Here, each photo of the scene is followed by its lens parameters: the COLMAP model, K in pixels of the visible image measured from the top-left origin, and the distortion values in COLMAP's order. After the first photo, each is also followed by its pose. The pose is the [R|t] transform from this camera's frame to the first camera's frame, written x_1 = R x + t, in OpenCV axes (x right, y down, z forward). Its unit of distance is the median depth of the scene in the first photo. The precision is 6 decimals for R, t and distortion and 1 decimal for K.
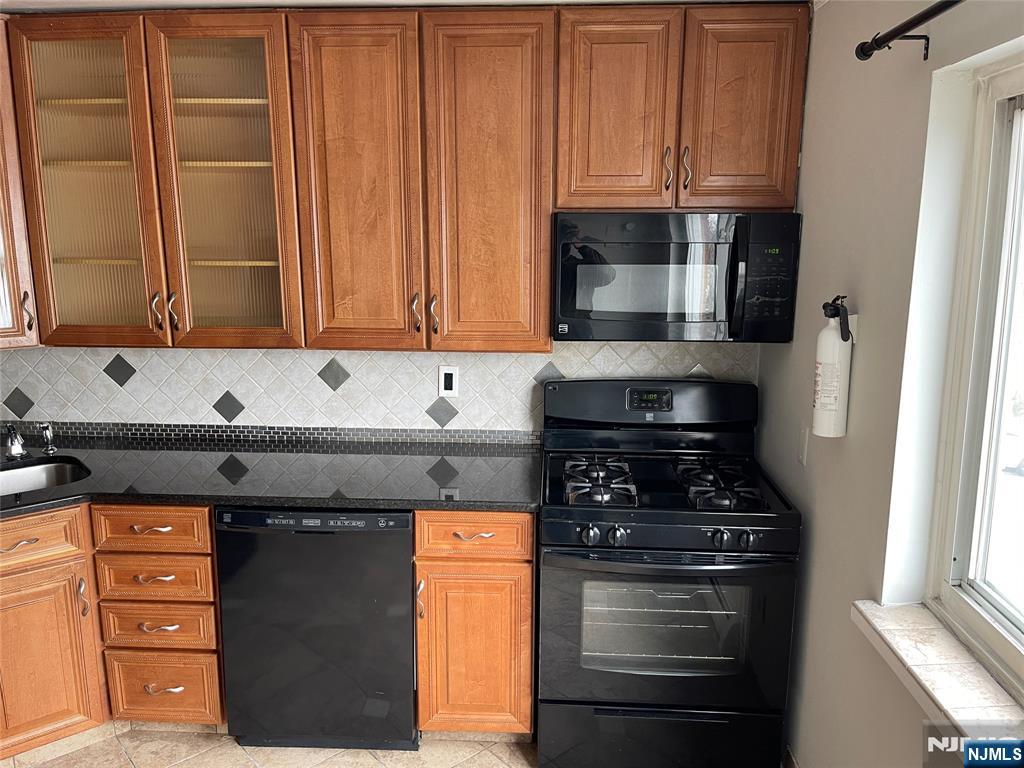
lens RADIAL K [[774.8, 0, 514.6], [0, 774.8, 382.2], [0, 0, 1]] dist [0.047781, -0.053989]
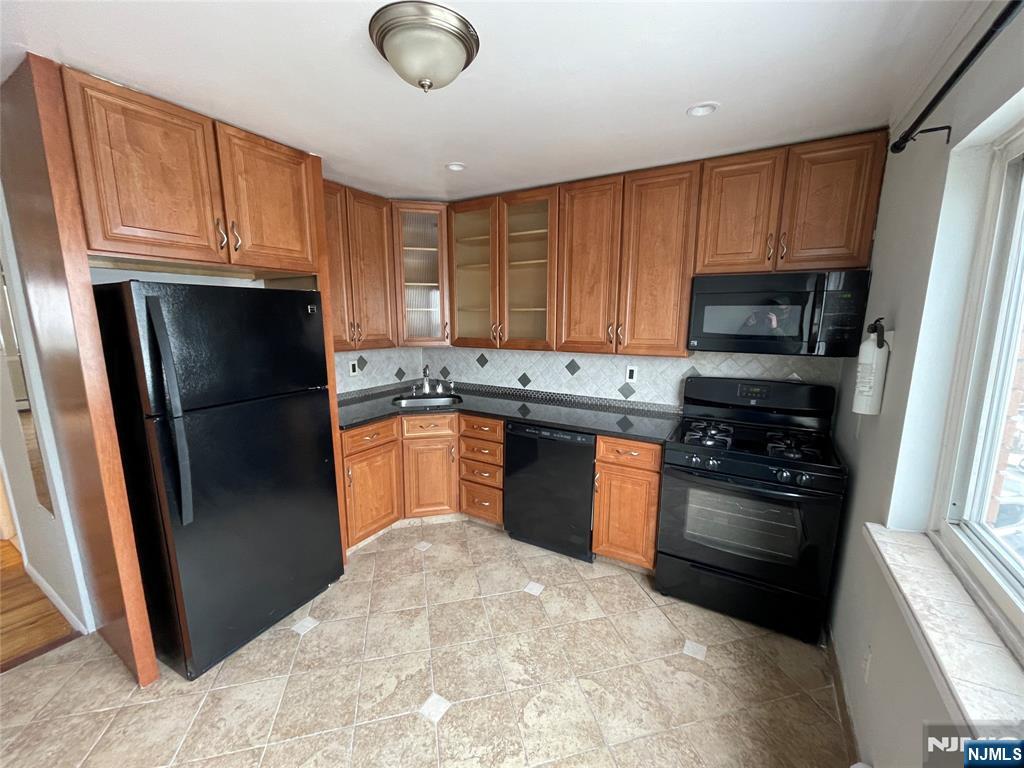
lens RADIAL K [[414.1, 0, 507.2], [0, 414.1, 383.9], [0, 0, 1]] dist [-0.003345, -0.000644]
pose [[0.884574, 0.077299, -0.459950, 0.126891], [-0.087951, 0.996123, -0.001738, 0.058929], [0.458033, 0.041991, 0.887943, -0.005809]]
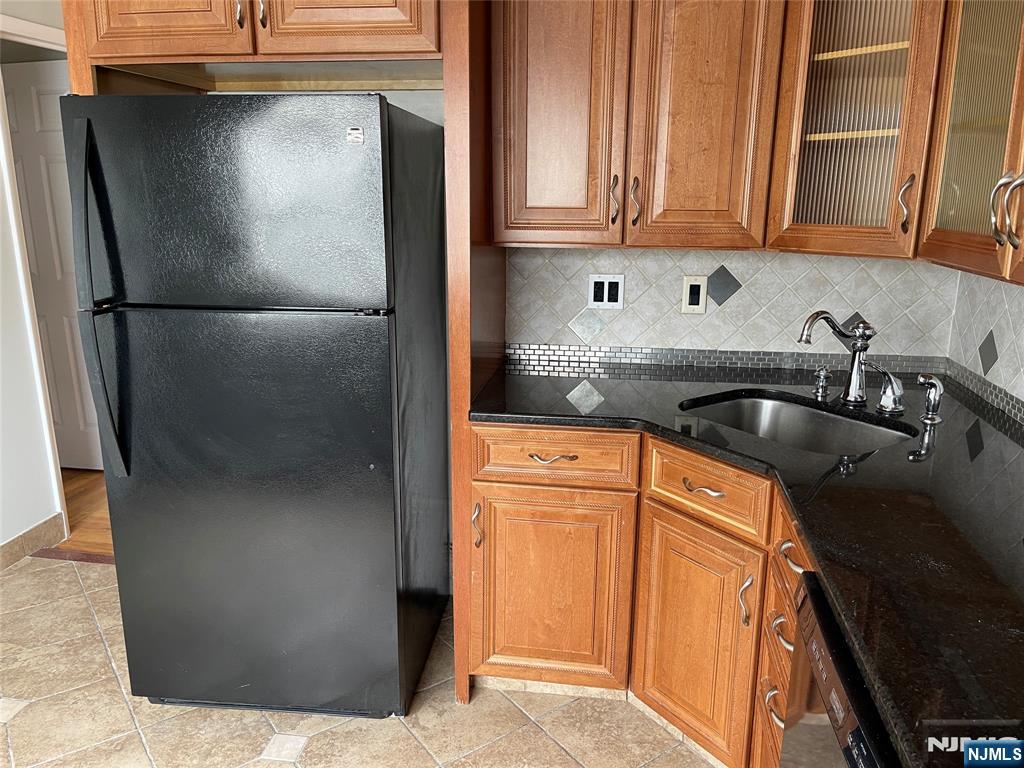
lens RADIAL K [[774.8, 0, 510.4], [0, 774.8, 385.9], [0, 0, 1]] dist [0.047781, -0.053989]
pose [[-0.101887, 0.248948, -0.963143, 0.109782], [-0.187499, 0.946023, 0.264357, -0.062062], [0.976966, 0.207523, -0.049710, 0.793856]]
